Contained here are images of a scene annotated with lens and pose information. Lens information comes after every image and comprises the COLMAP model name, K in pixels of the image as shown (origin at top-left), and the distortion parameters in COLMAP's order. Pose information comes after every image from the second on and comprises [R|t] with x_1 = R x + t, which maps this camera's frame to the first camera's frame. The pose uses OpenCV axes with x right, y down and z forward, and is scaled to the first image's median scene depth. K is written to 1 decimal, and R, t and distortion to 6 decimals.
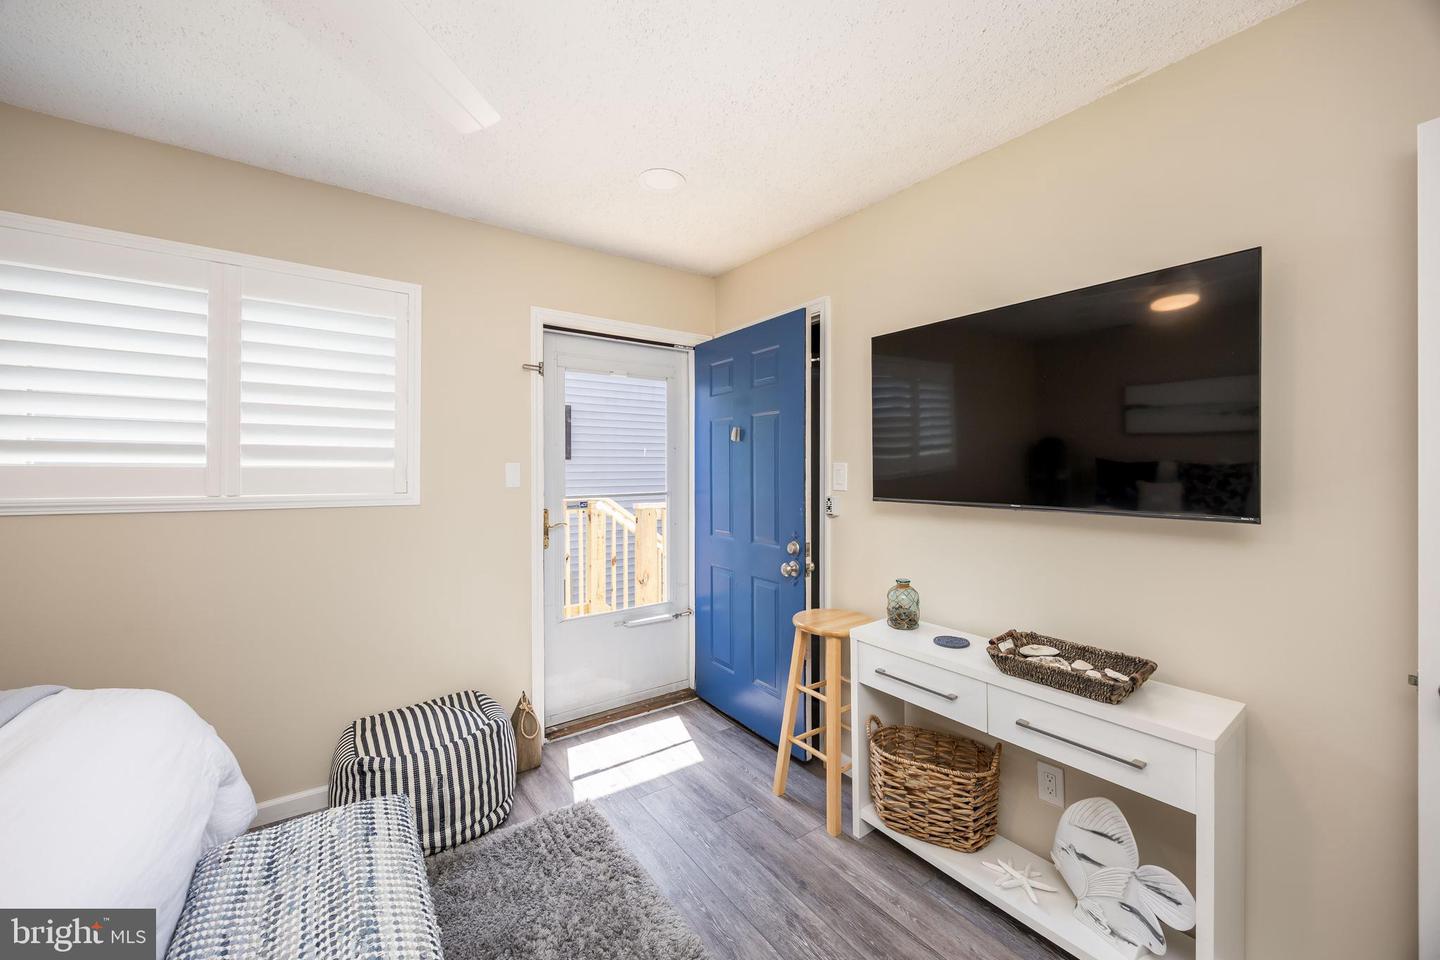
lens RADIAL K [[552.8, 0, 711.6], [0, 552.8, 469.1], [0, 0, 1]] dist [-0.007987, 0.000002]
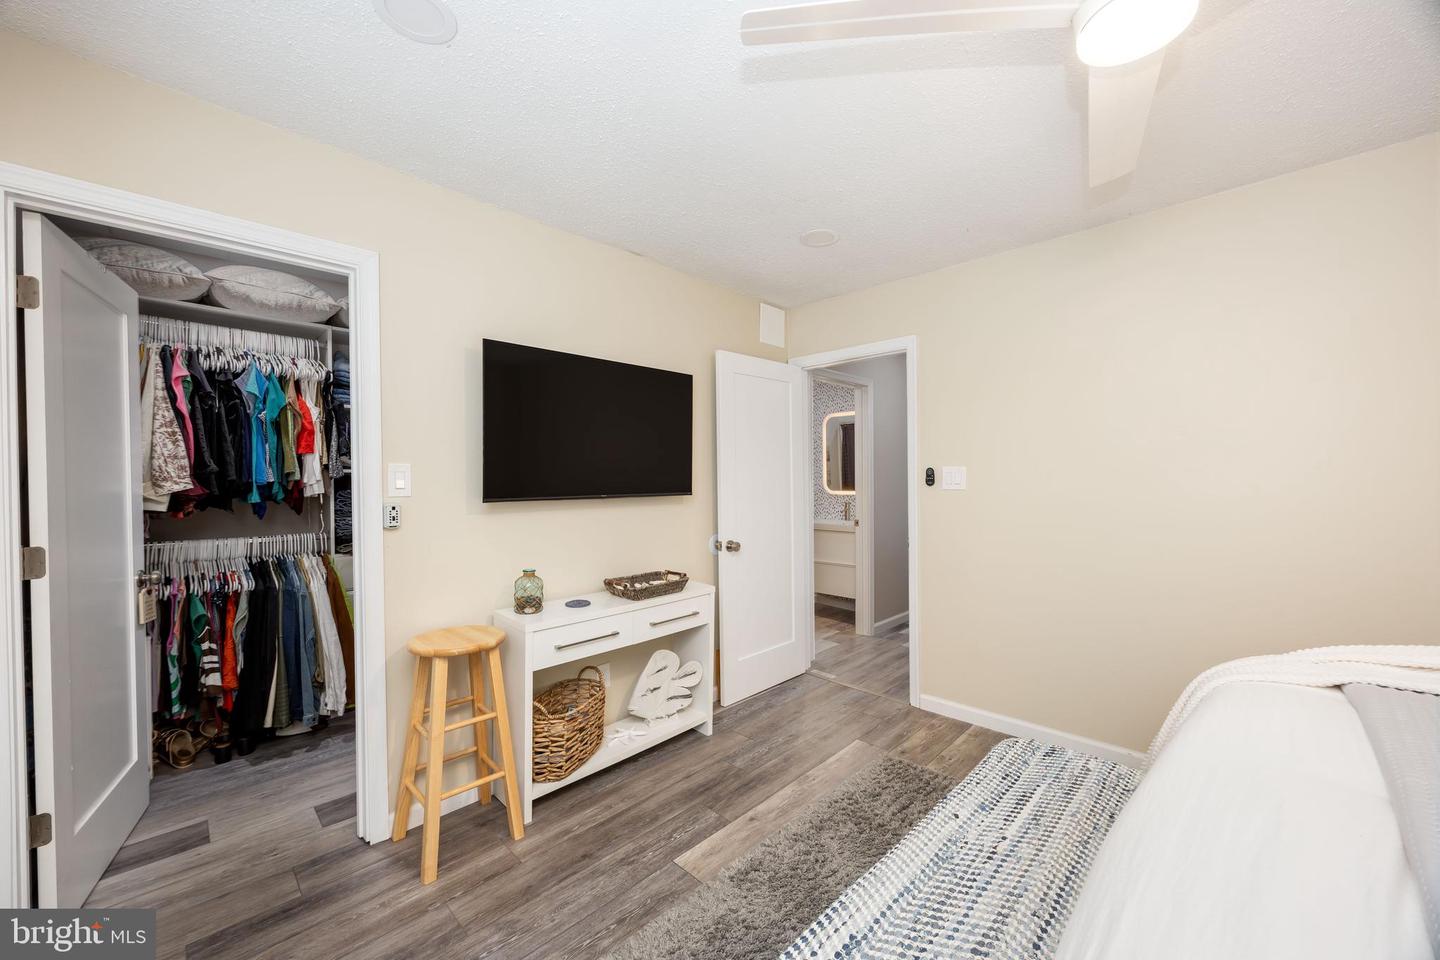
lens RADIAL K [[566.5, 0, 720.0], [0, 566.5, 480.0], [0, 0, 1]] dist [-0.000153, 0.000002]
pose [[-0.191110, -0.006848, 0.981545, -1.001017], [0.007500, 0.999936, 0.008436, 0.013655], [-0.981540, 0.008974, -0.191046, 0.983376]]
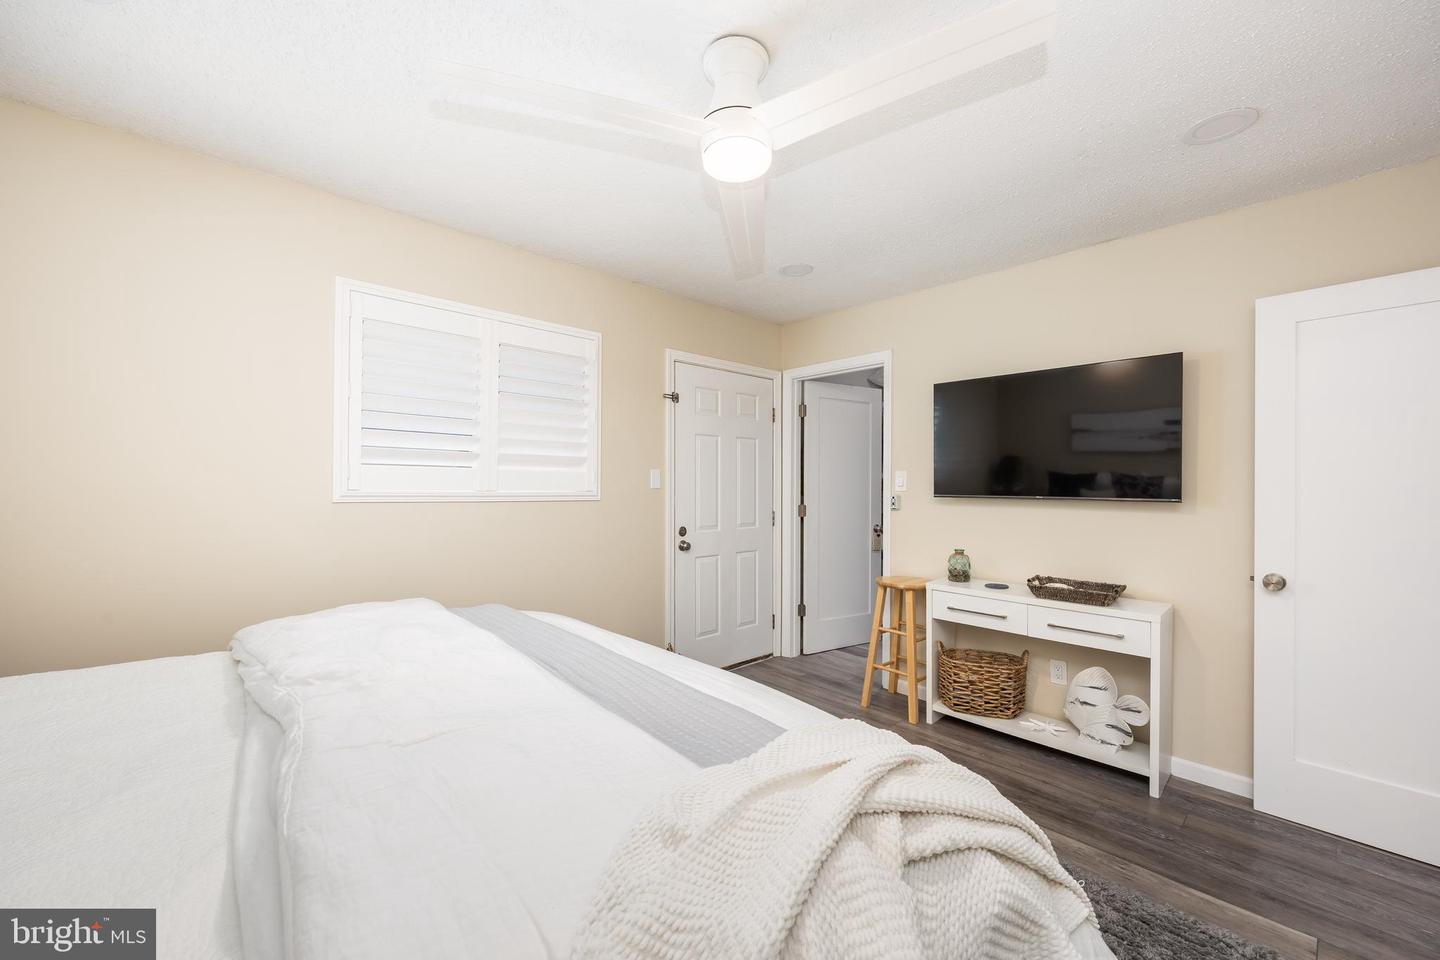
lens RADIAL K [[569.4, 0, 718.6], [0, 569.4, 488.3], [0, 0, 1]] dist [-0.001146, -0.000080]
pose [[0.991970, 0.001993, 0.126455, -0.576835], [-0.003107, 0.999958, 0.008613, 0.028759], [-0.126432, -0.008936, 0.991935, -0.513903]]
